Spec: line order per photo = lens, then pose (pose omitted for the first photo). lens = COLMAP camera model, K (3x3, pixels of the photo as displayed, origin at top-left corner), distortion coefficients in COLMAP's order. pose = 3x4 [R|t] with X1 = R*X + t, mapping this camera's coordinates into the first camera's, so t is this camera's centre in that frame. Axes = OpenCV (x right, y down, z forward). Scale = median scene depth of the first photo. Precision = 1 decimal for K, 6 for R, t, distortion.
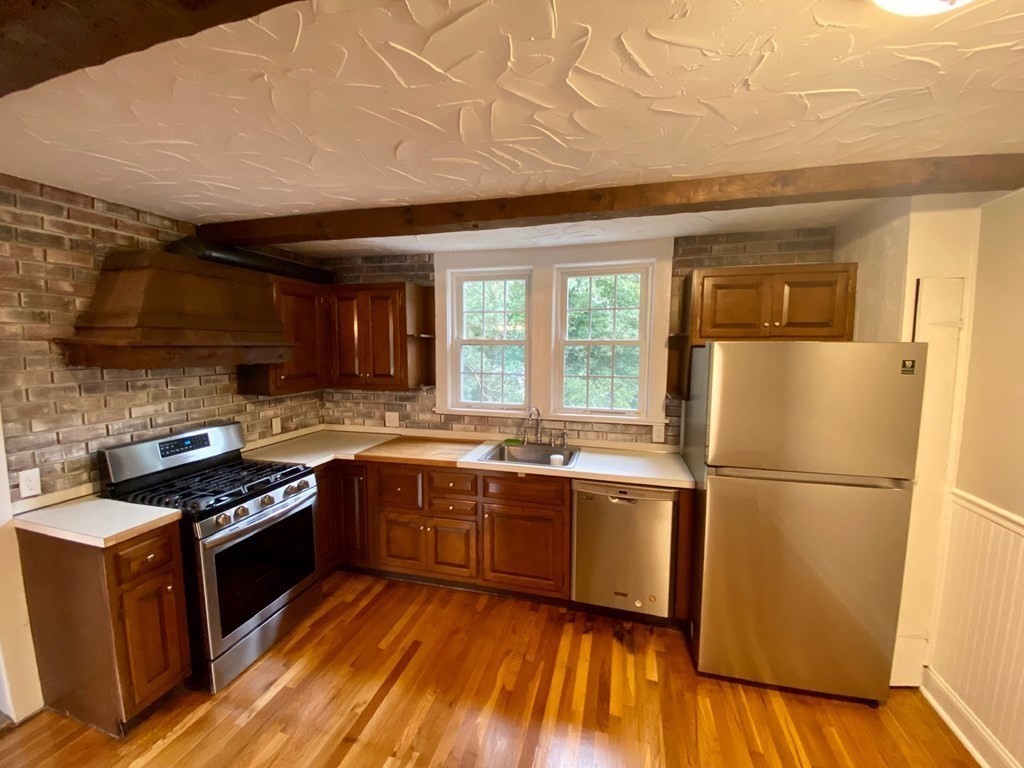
lens RADIAL K [[420.0, 0, 513.6], [0, 420.0, 383.1], [0, 0, 1]] dist [0.029855, -0.024496]
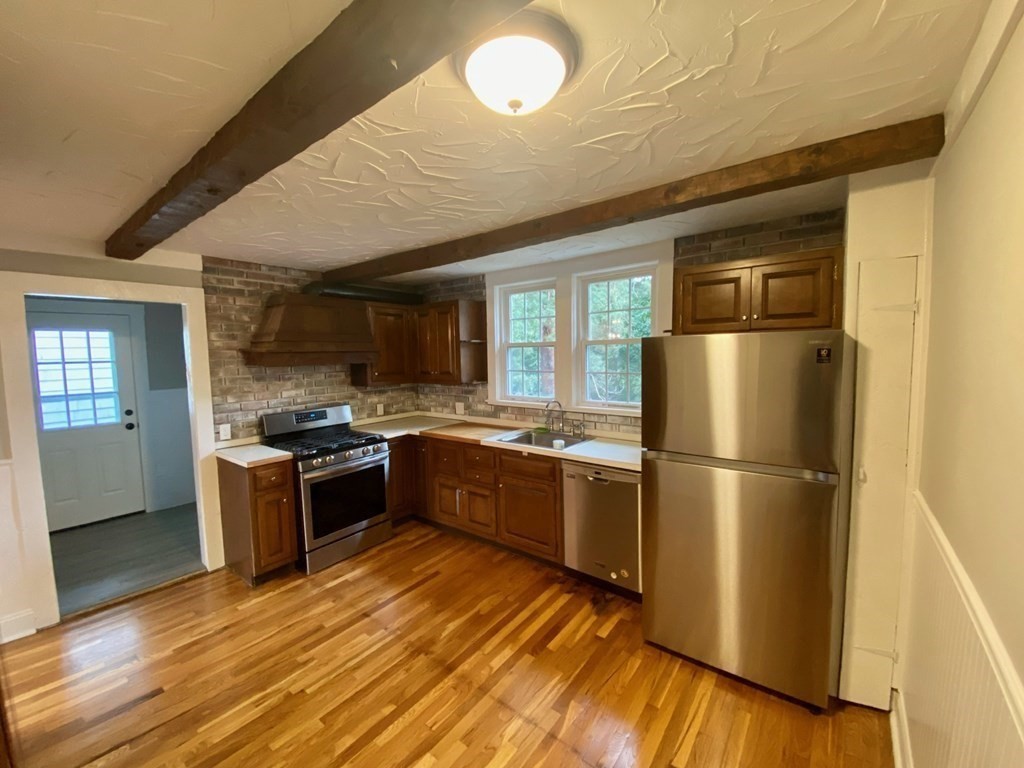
lens RADIAL K [[420.0, 0, 513.6], [0, 420.0, 383.1], [0, 0, 1]] dist [0.029855, -0.024496]
pose [[0.922784, 0.005565, -0.385279, 0.462866], [-0.010341, 0.999893, -0.010325, 0.030158], [0.385180, 0.013512, 0.922743, -0.125790]]
